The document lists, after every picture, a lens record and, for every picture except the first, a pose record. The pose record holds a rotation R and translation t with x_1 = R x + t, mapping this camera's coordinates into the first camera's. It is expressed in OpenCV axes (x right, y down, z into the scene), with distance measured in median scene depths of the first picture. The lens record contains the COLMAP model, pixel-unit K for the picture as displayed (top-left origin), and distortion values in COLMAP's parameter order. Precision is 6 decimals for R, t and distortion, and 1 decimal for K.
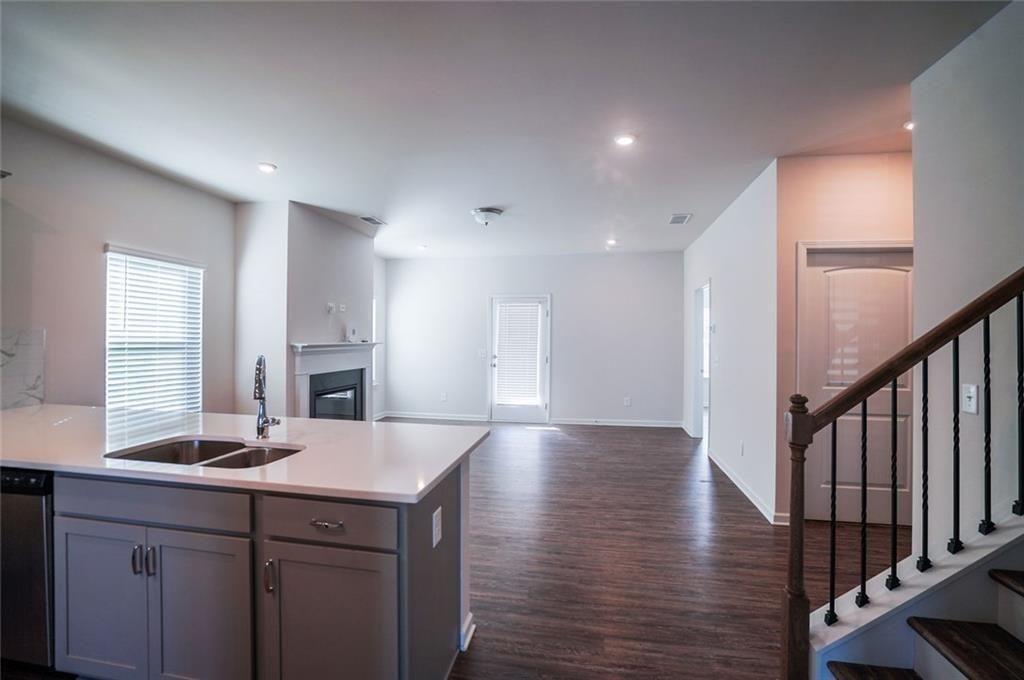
lens RADIAL K [[476.3, 0, 512.0], [0, 476.3, 340.0], [0, 0, 1]] dist [-0.052275, 0.016641]
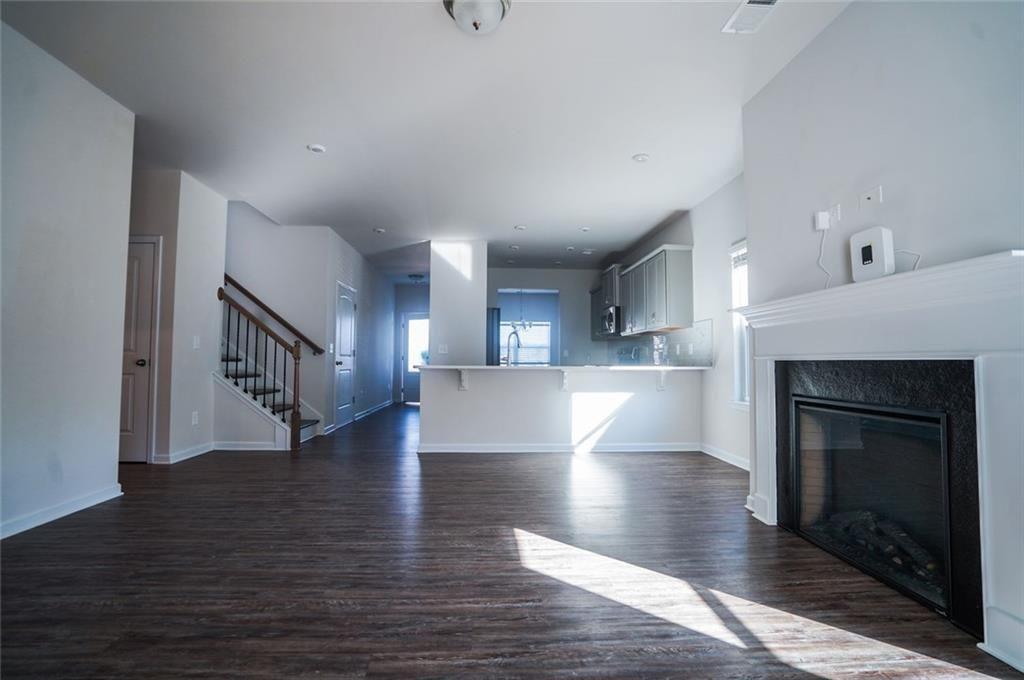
lens RADIAL K [[476.3, 0, 512.0], [0, 476.3, 340.0], [0, 0, 1]] dist [-0.052275, 0.016641]
pose [[-0.972361, -0.024528, -0.232189, 0.013532], [-0.014061, 0.998813, -0.046628, 0.107845], [0.233057, -0.042074, -0.971552, 1.956651]]
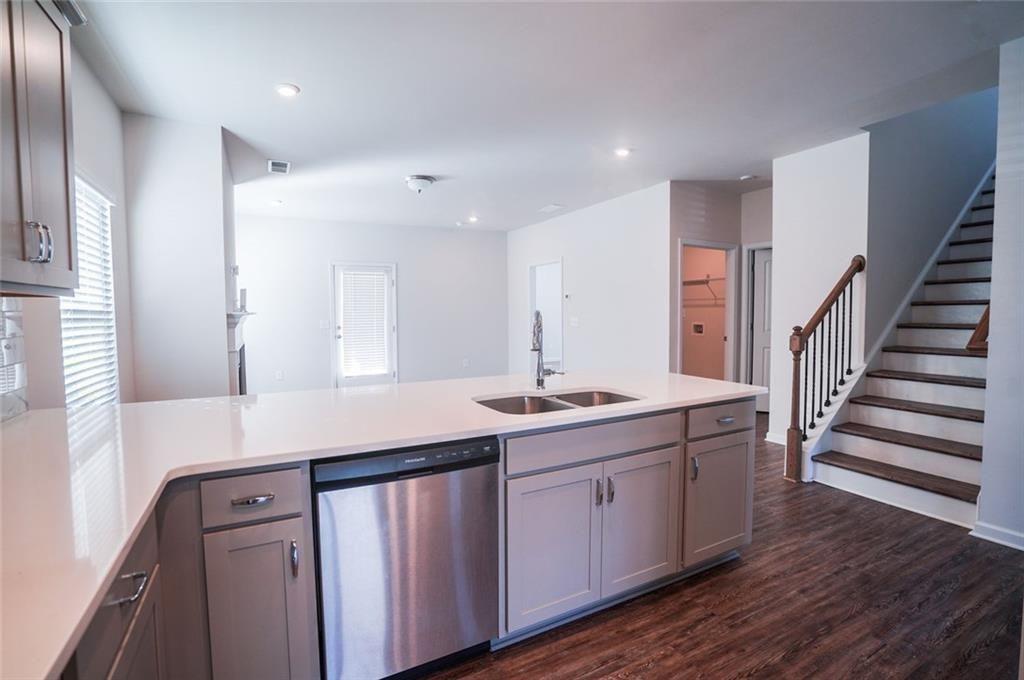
lens RADIAL K [[476.3, 0, 512.0], [0, 476.3, 340.0], [0, 0, 1]] dist [-0.052275, 0.016641]
pose [[0.775886, -0.050529, 0.628846, -0.730816], [0.016547, 0.998074, 0.059781, 0.018056], [-0.630656, -0.035978, 0.775228, 0.116361]]
